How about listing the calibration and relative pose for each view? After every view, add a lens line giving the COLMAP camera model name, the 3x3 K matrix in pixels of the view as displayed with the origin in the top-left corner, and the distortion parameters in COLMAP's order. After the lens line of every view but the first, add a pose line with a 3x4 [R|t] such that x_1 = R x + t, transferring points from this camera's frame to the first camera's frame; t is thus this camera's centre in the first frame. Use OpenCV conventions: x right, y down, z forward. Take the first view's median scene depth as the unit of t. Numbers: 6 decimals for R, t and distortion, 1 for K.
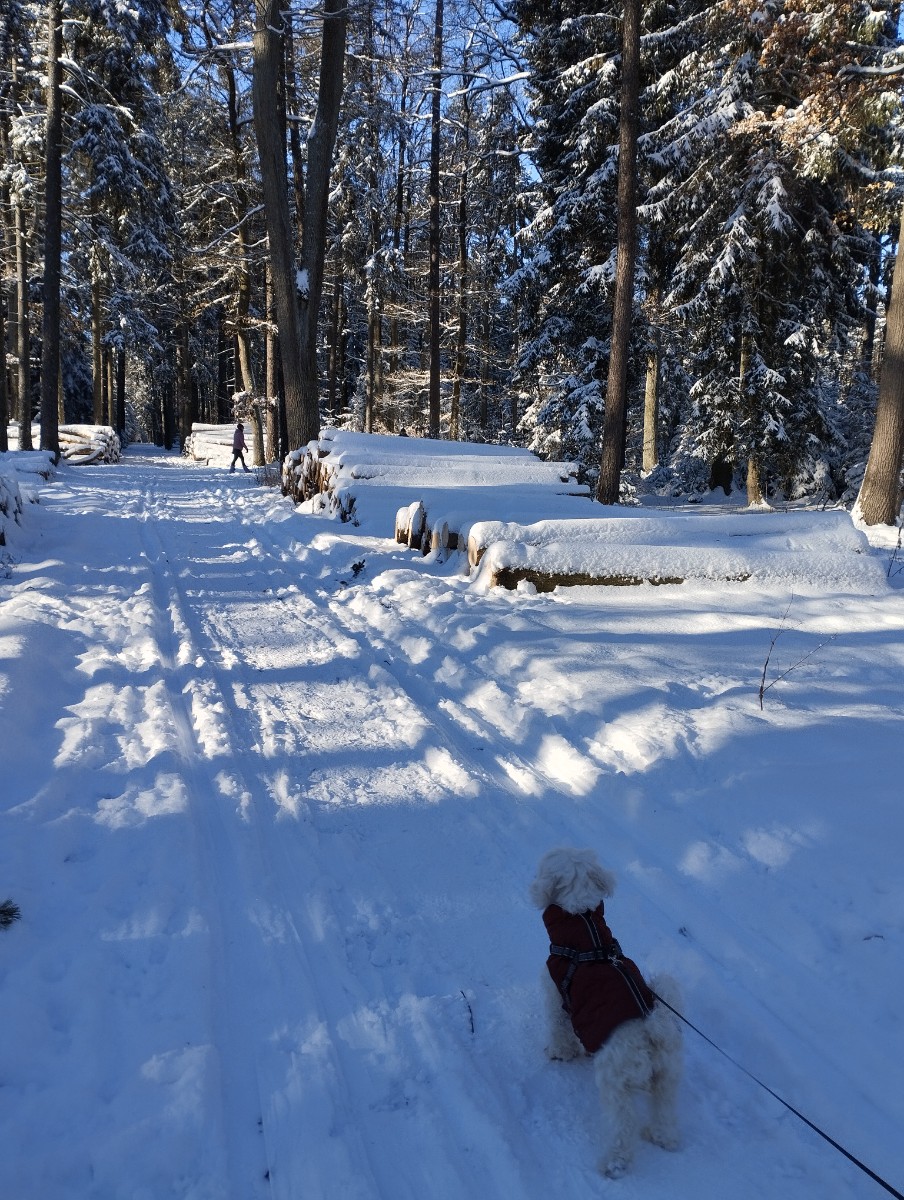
lens RADIAL K [[923.5, 0, 451.3], [0, 923.5, 597.2], [0, 0, 1]] dist [0.022674, -0.047949]
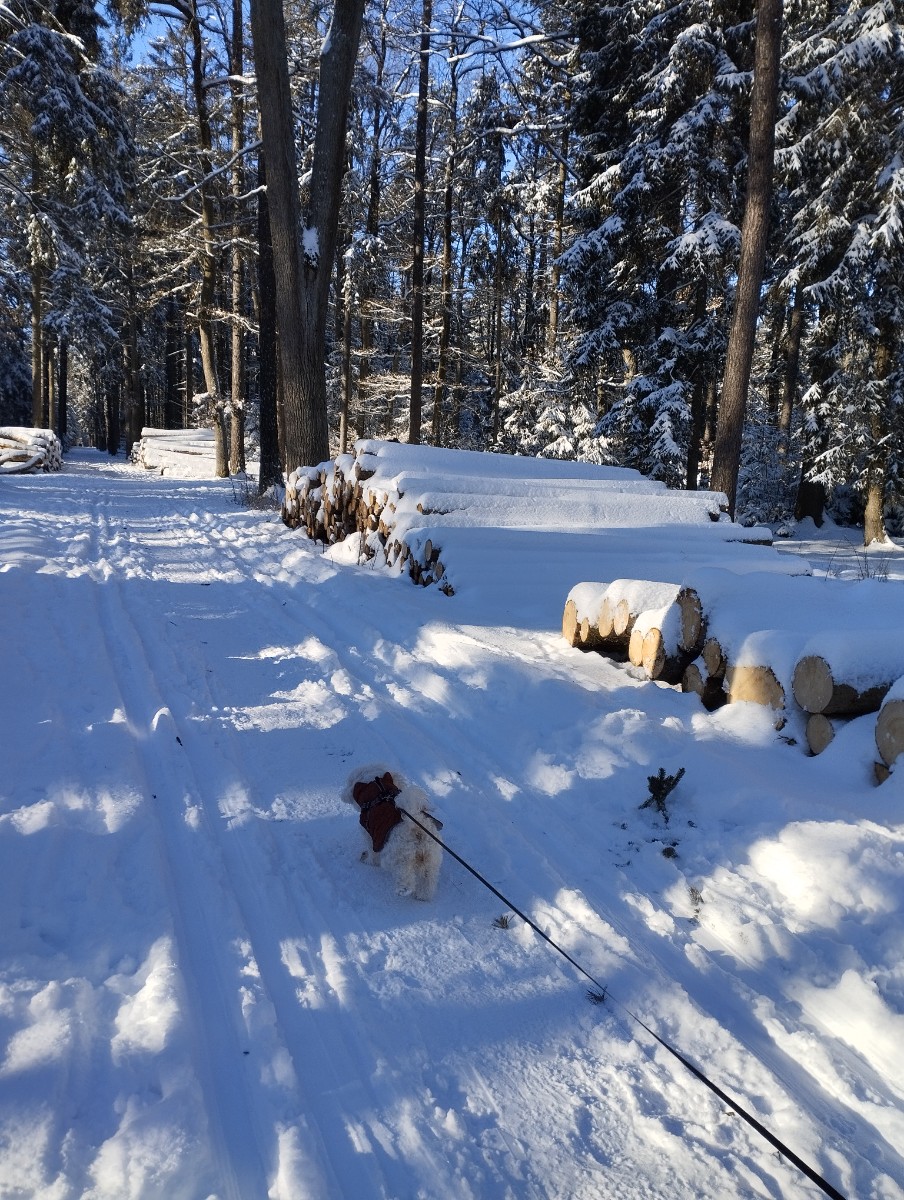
lens RADIAL K [[923.5, 0, 445.3], [0, 923.5, 604.9], [0, 0, 1]] dist [0.022674, -0.047949]
pose [[0.998660, 0.008578, 0.051028, -0.079363], [-0.008441, 0.999960, -0.002897, -0.039464], [-0.051051, 0.002463, 0.998693, 0.217068]]
